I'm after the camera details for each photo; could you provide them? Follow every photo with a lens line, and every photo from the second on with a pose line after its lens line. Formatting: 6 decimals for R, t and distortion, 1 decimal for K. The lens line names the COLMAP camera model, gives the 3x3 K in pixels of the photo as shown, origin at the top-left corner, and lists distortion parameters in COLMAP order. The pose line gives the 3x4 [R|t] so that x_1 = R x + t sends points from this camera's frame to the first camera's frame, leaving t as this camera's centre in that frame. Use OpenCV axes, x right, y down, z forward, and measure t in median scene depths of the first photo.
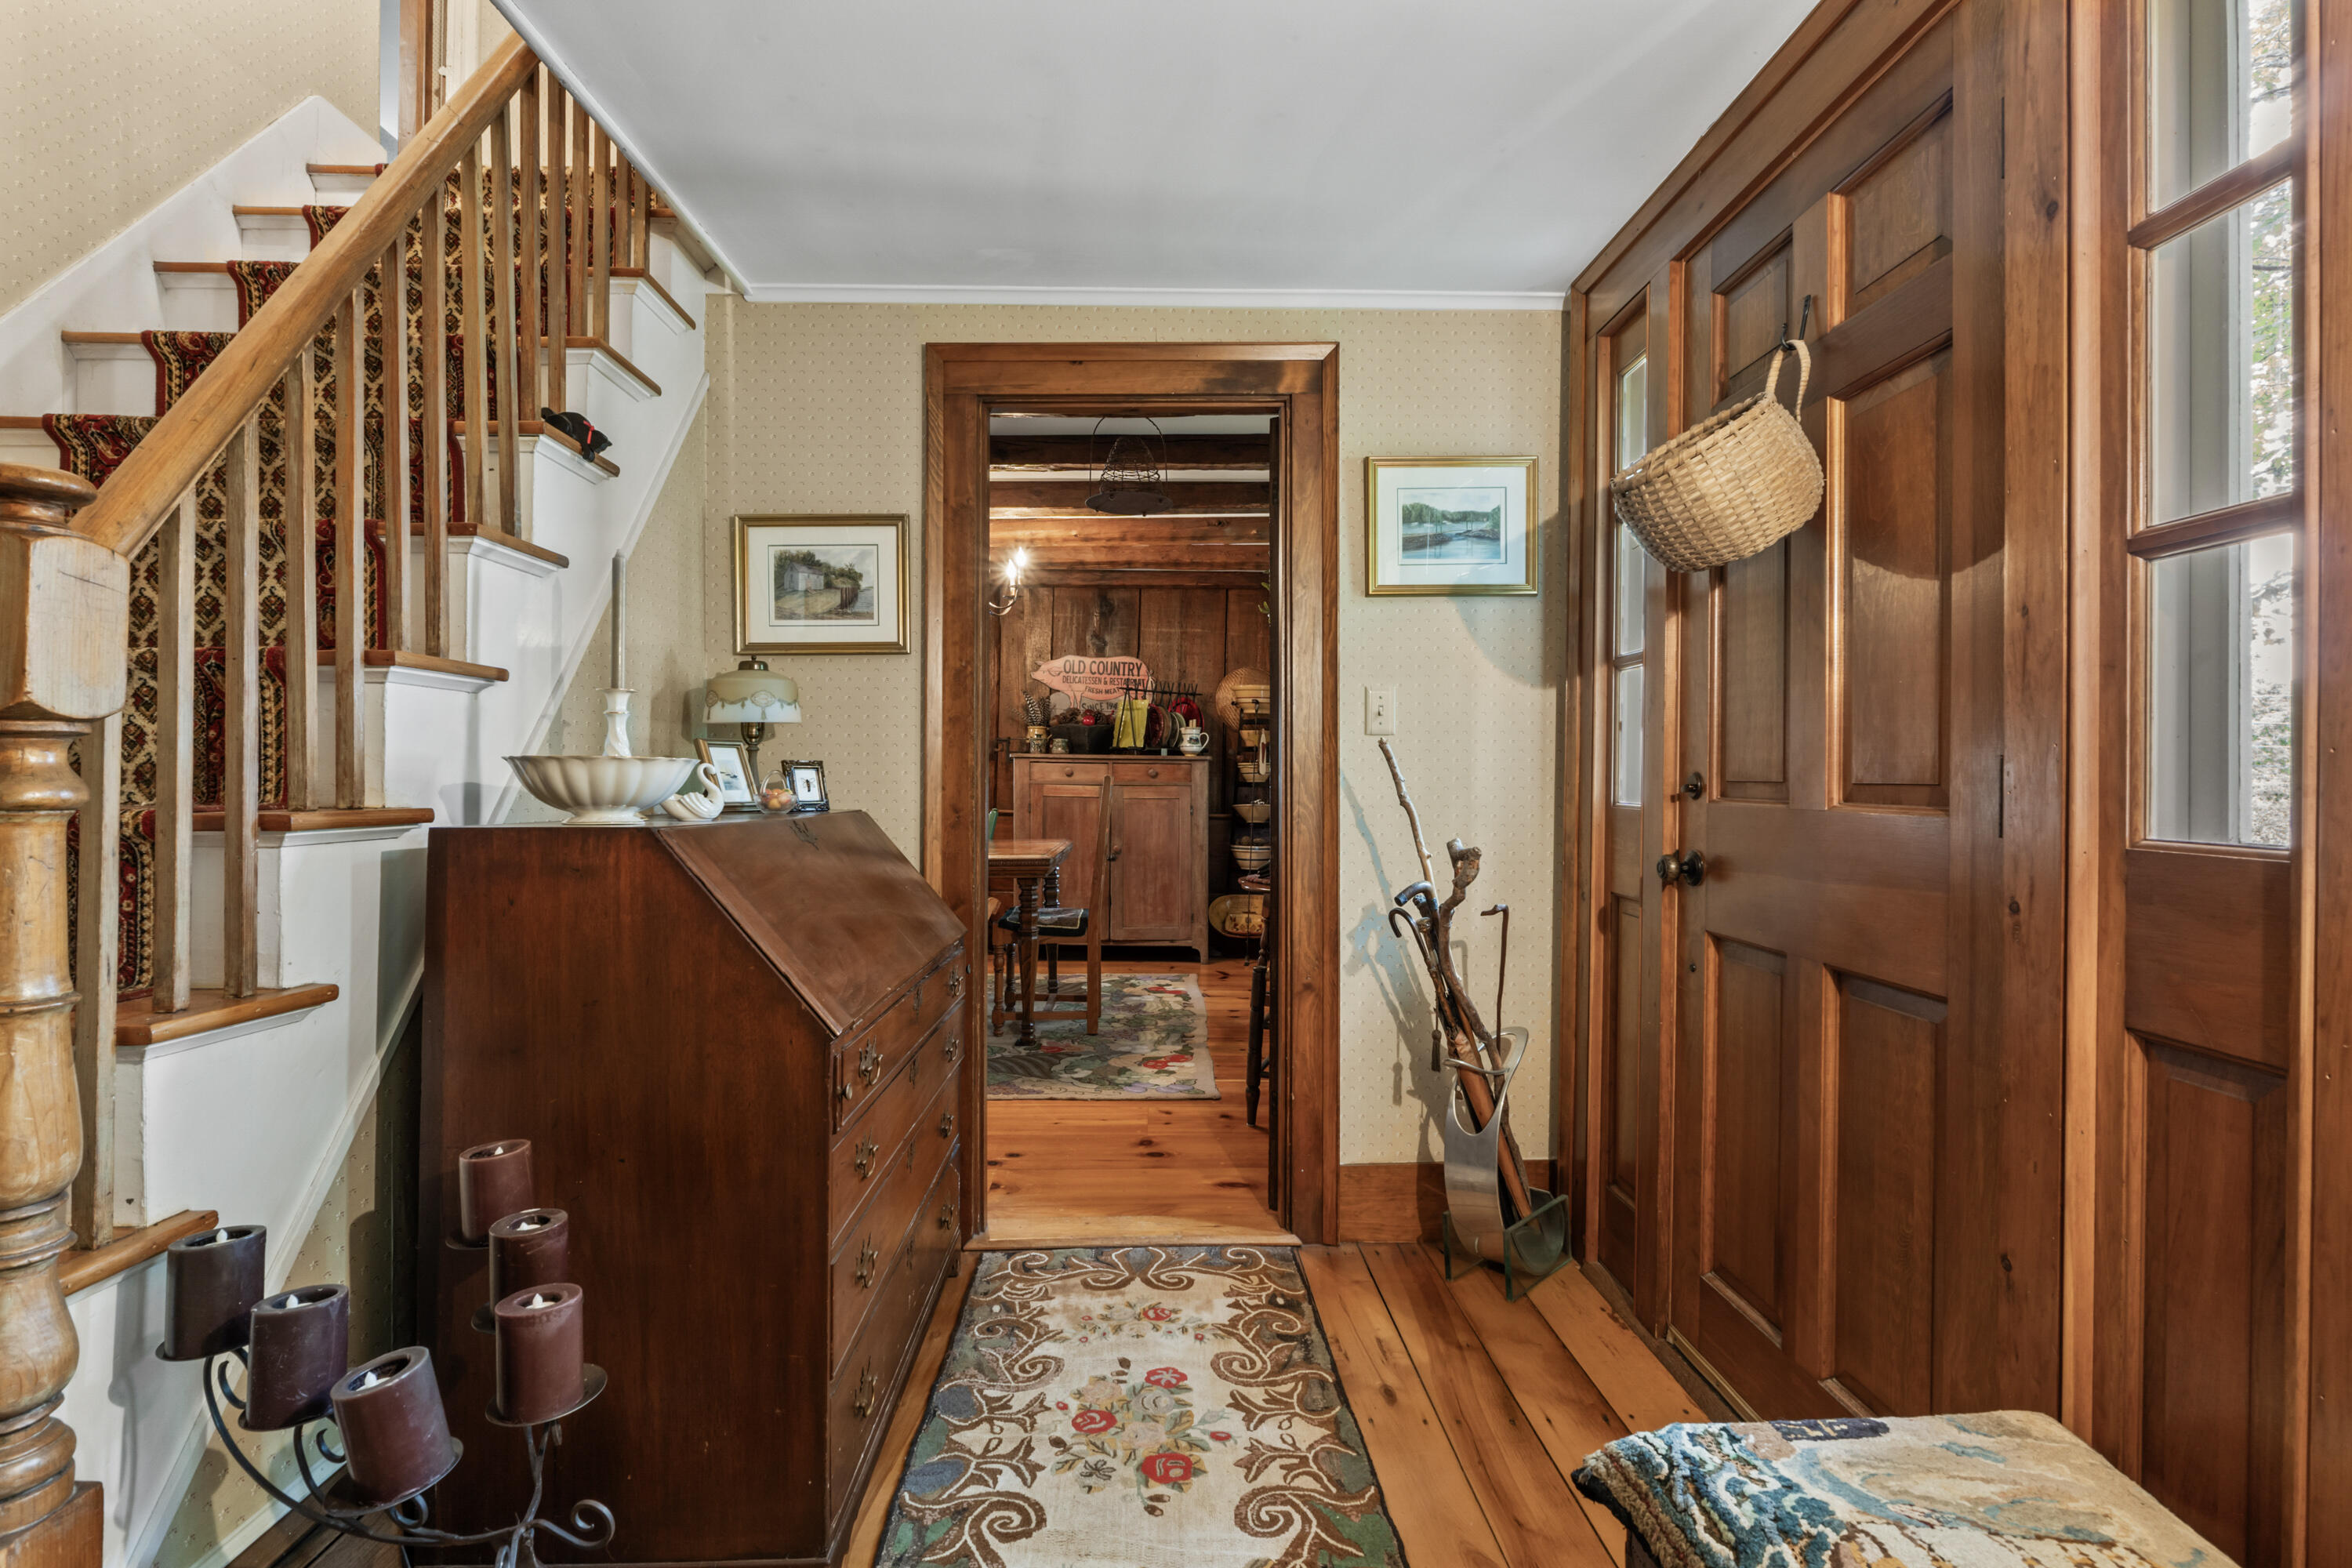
lens RADIAL K [[1220.3, 0, 1173.7], [0, 1220.3, 776.9], [0, 0, 1]] dist [-0.000019, 0.000000]
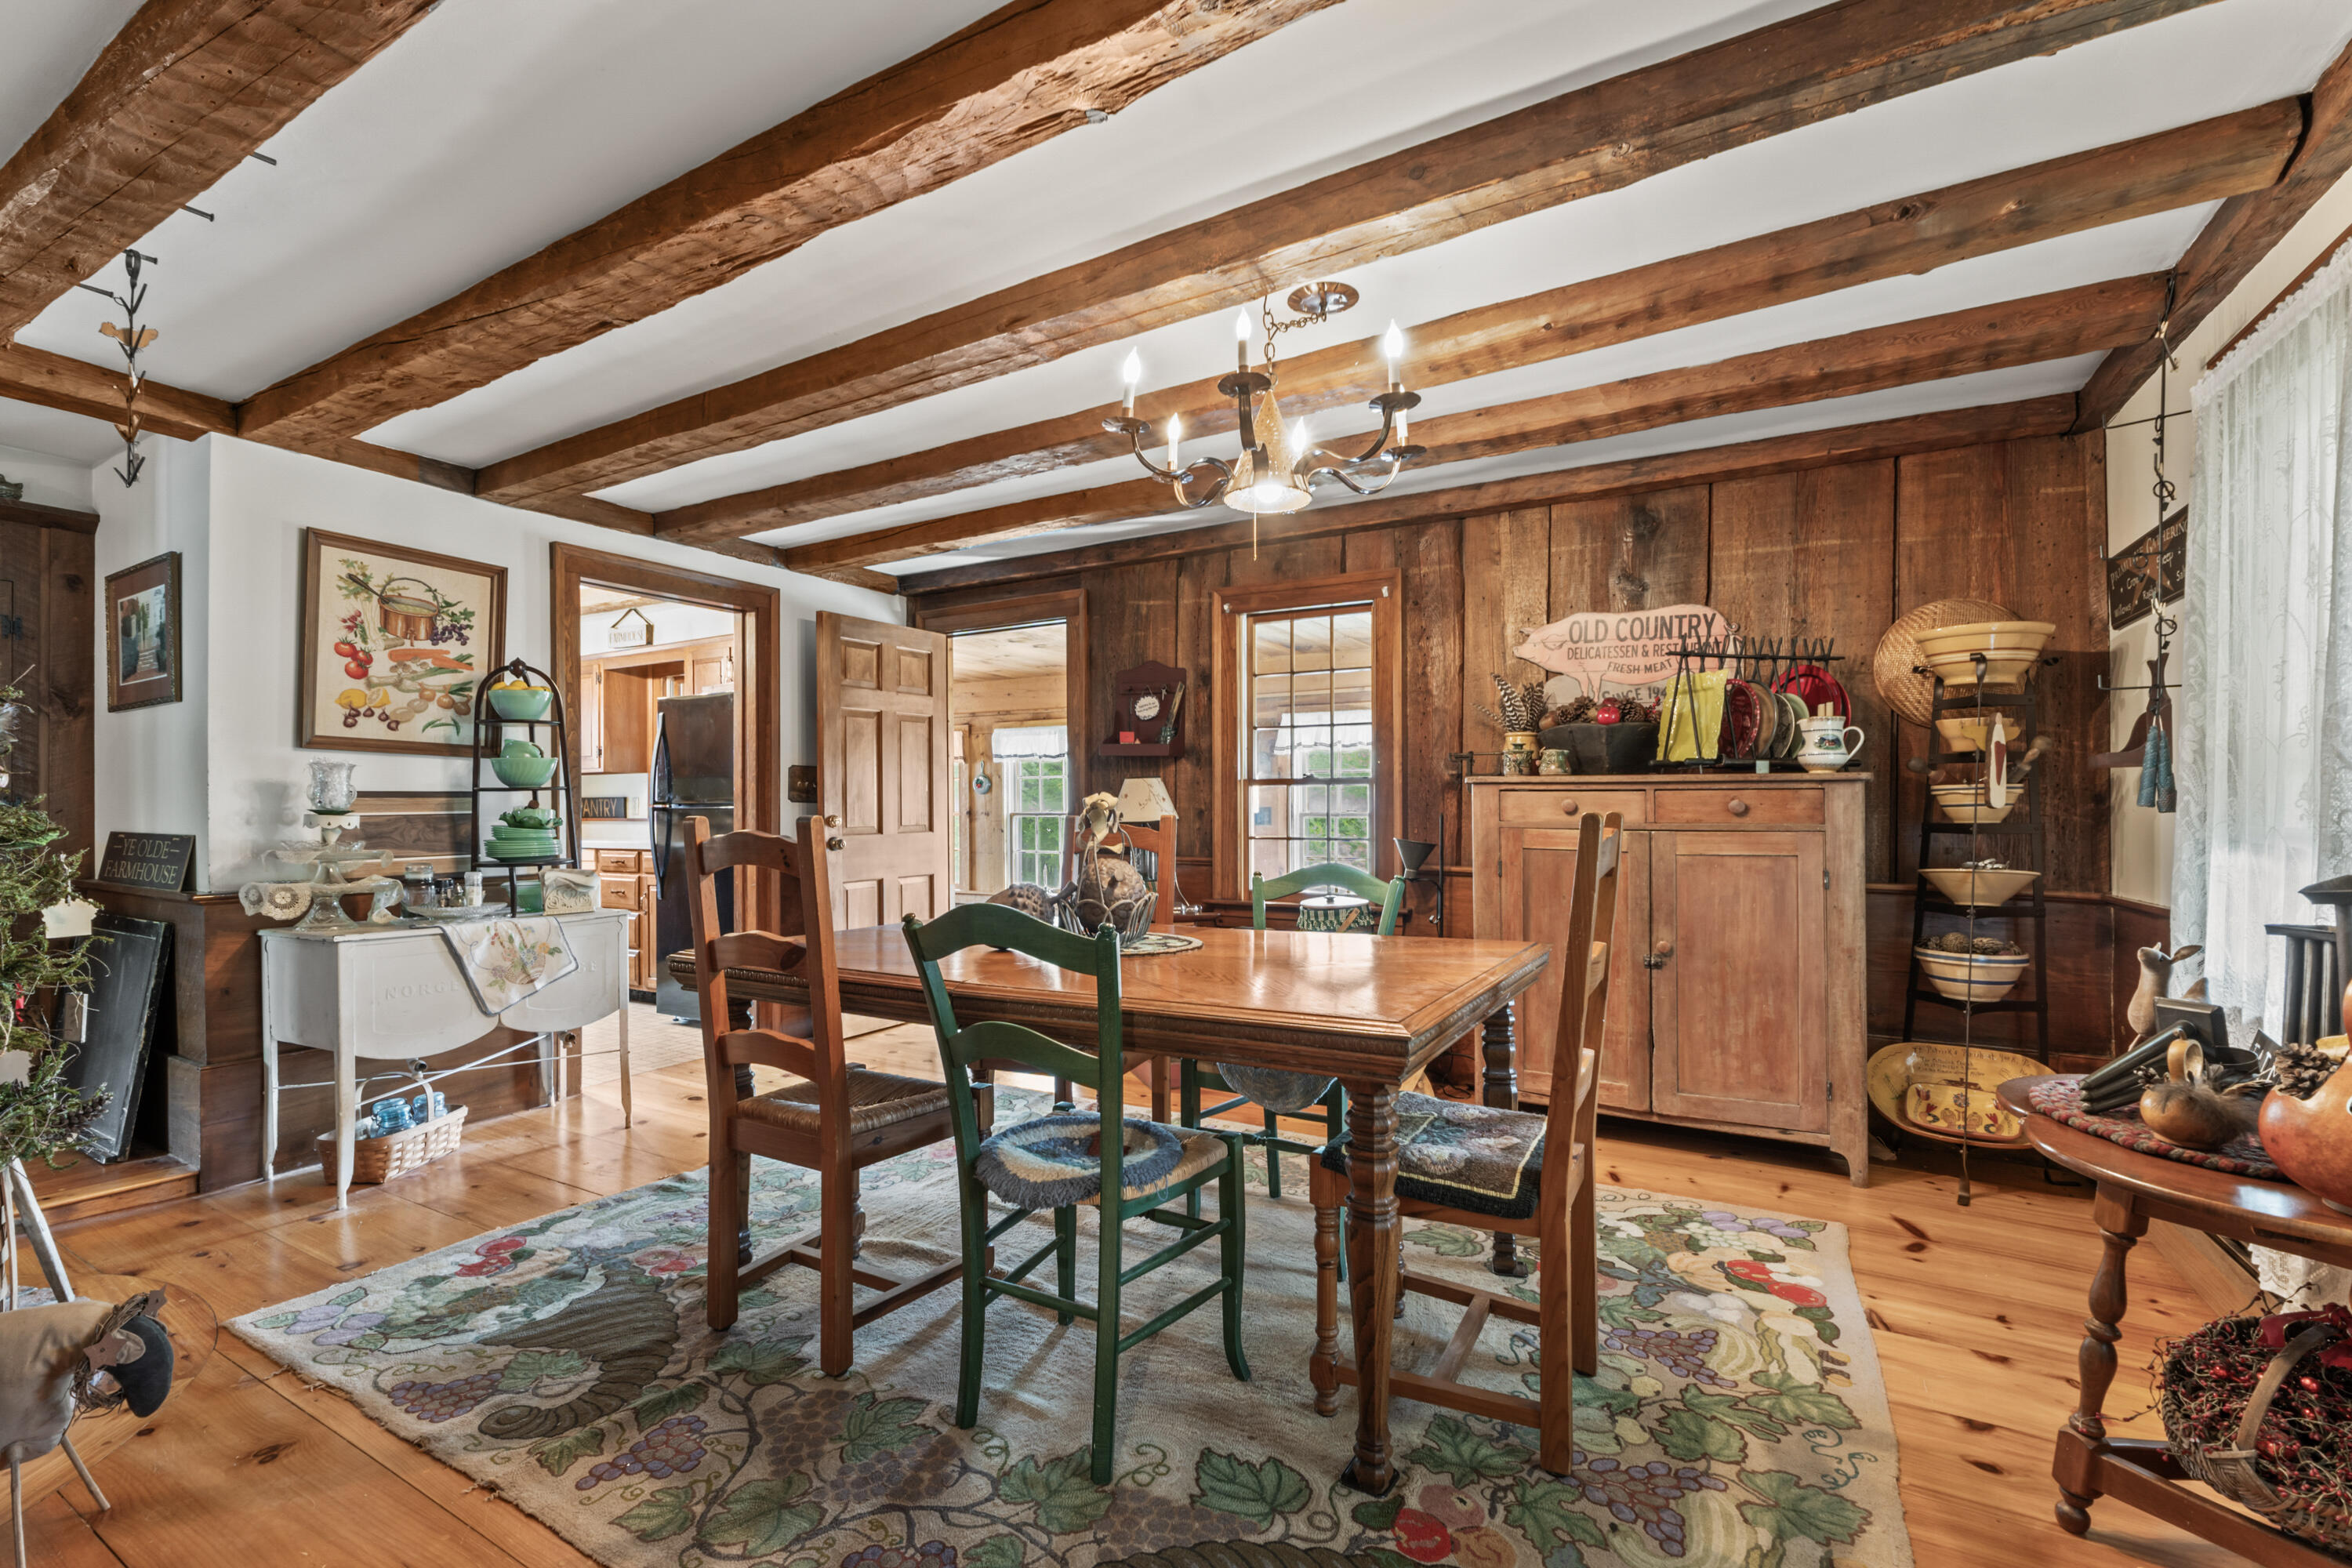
lens RADIAL K [[1010.4, 0, 1168.0], [0, 1010.4, 804.0], [0, 0, 1]] dist [-0.006862, 0.000423]
pose [[0.854957, -0.011917, -0.518562, -0.001708], [0.007165, 0.999912, -0.011166, -0.001315], [0.518650, 0.005831, 0.854967, 0.483455]]
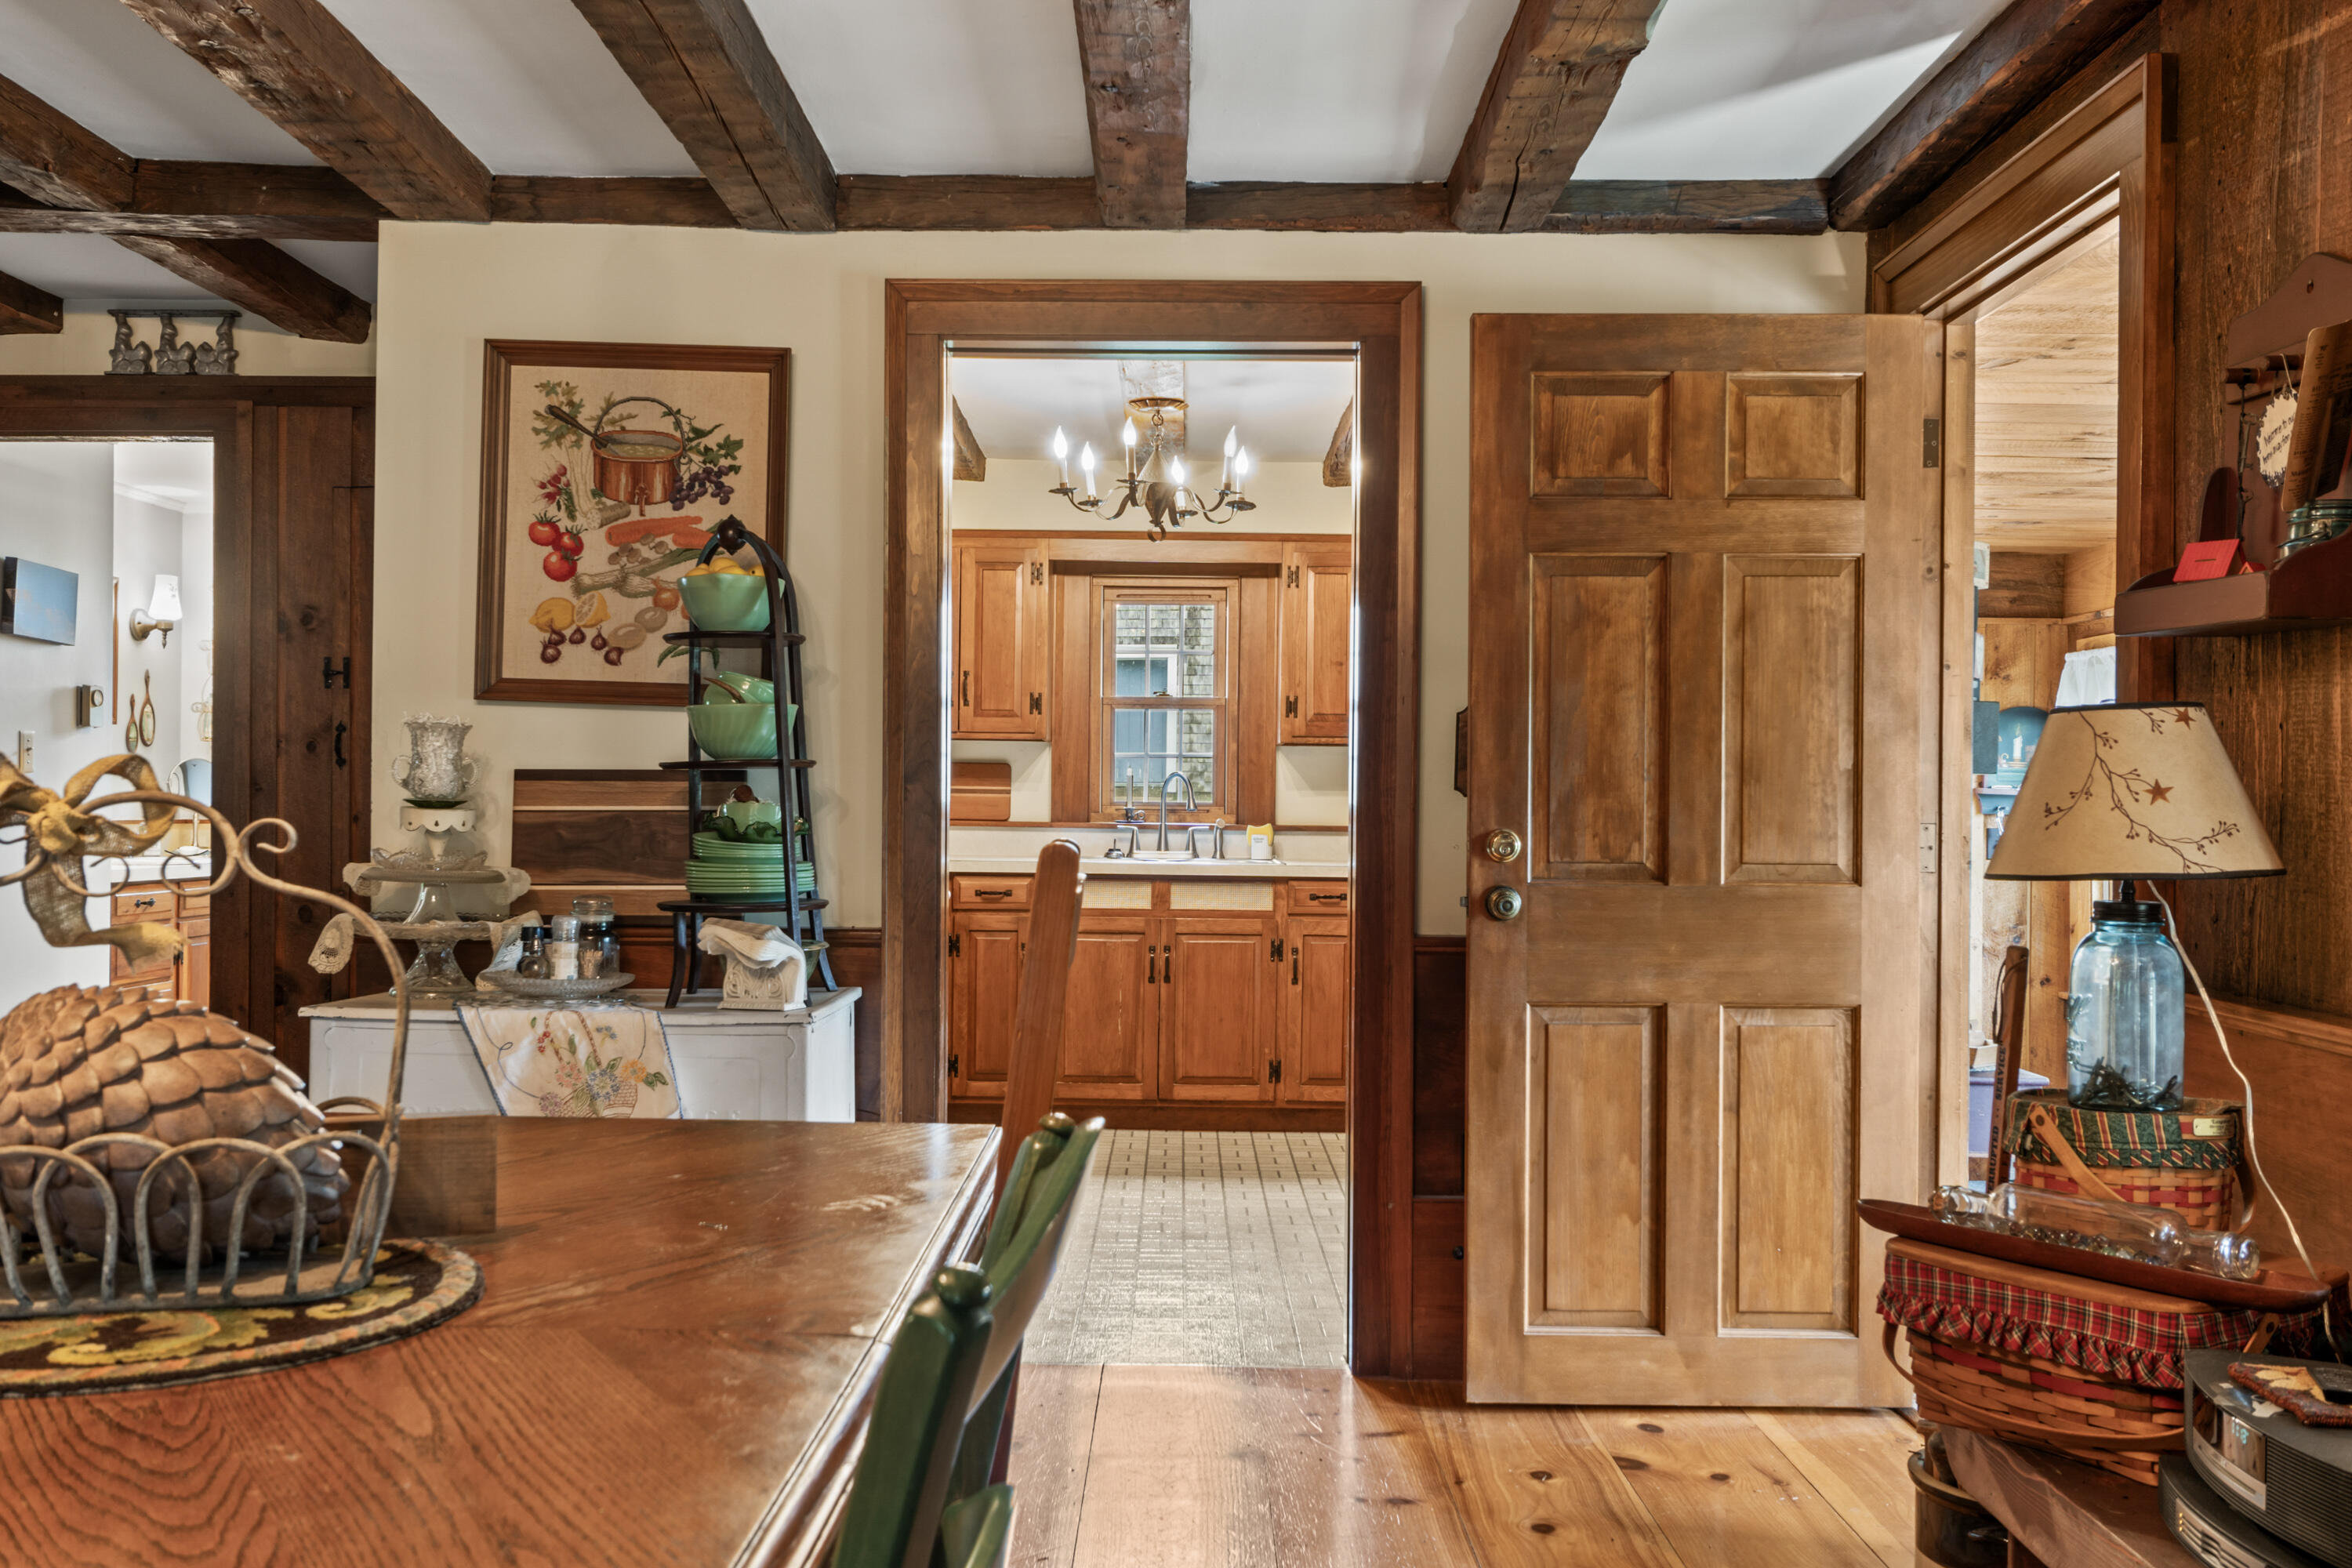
lens RADIAL K [[2088.9, 0, 1175.6], [0, 2088.9, 796.4], [0, 0, 1]] dist [0.001931, -0.001700]
pose [[-0.014991, -0.013267, -0.999800, 0.003688], [-0.016311, 0.999782, -0.013022, -0.002479], [0.999755, 0.016113, -0.015205, 0.721055]]
